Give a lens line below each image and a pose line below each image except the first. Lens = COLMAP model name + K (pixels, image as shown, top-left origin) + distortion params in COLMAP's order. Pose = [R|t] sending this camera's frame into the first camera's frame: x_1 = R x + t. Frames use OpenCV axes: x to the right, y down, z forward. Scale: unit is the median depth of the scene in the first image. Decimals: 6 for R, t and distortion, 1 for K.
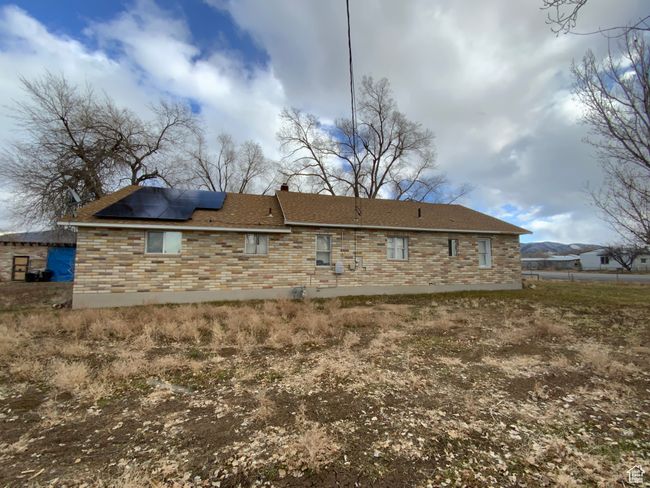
lens RADIAL K [[257.6, 0, 325.0], [0, 257.6, 244.0], [0, 0, 1]] dist [-0.000121, -0.013495]
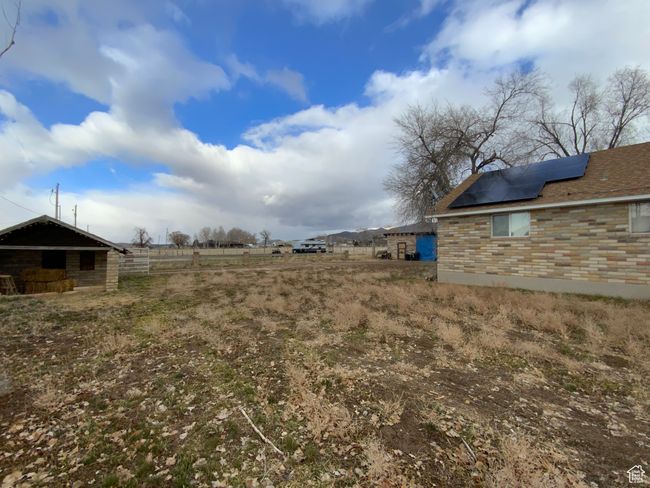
lens RADIAL K [[258.2, 0, 325.0], [0, 258.2, 244.0], [0, 0, 1]] dist [0.001954, -0.013358]
pose [[0.397937, -0.011904, -0.917336, -0.016753], [0.068588, 0.997503, 0.016809, 0.000557], [0.914845, -0.069607, 0.397760, -0.026917]]
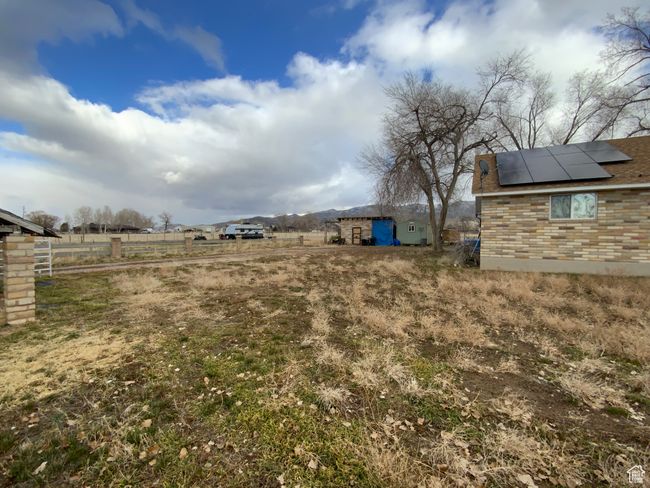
lens RADIAL K [[256.8, 0, 324.3], [0, 256.8, 237.9], [0, 0, 1]] dist [0.002170, -0.013237]
pose [[0.678693, 0.015177, -0.734266, -0.575886], [0.052612, 0.996213, 0.069222, -0.003817], [0.732536, -0.085612, 0.675324, -0.259191]]
